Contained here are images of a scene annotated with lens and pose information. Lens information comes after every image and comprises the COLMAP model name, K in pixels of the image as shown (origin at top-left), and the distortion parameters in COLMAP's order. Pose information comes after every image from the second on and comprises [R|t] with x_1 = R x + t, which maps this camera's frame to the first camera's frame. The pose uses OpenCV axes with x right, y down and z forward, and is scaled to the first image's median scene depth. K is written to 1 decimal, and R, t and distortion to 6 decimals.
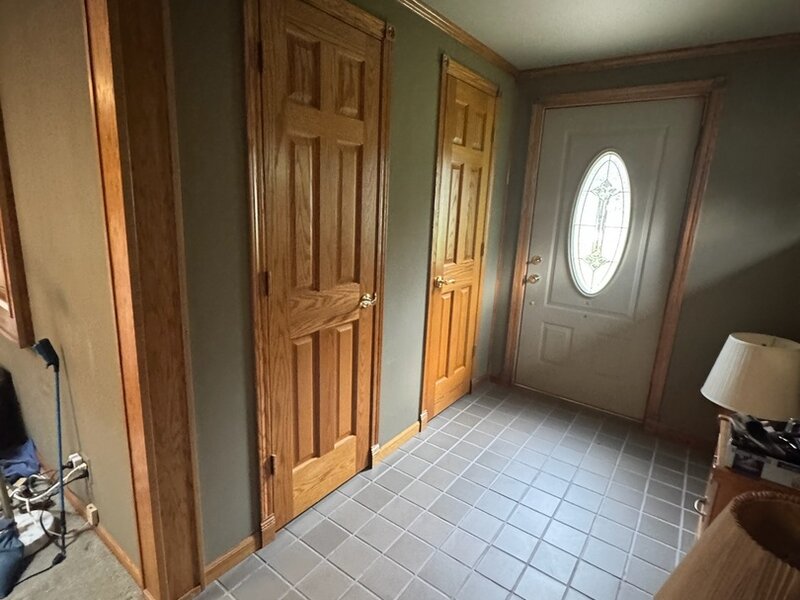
lens RADIAL K [[426.3, 0, 400.0], [0, 426.3, 300.0], [0, 0, 1]] dist [-0.001648, 0.001309]
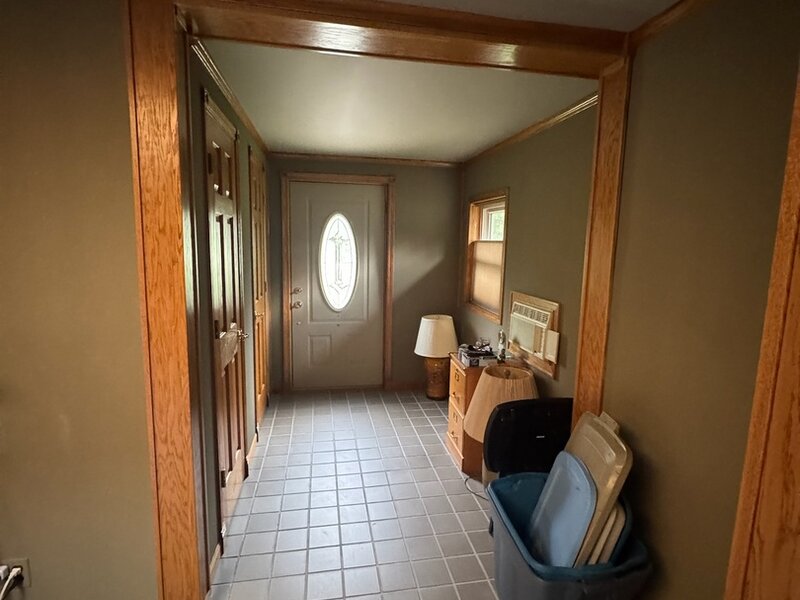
lens RADIAL K [[426.3, 0, 400.0], [0, 426.3, 300.0], [0, 0, 1]] dist [-0.001648, 0.001309]
pose [[0.680198, -0.131993, 0.721047, -0.468168], [0.182790, 0.983123, 0.007534, -0.018409], [-0.709872, 0.126676, 0.692845, -0.157860]]
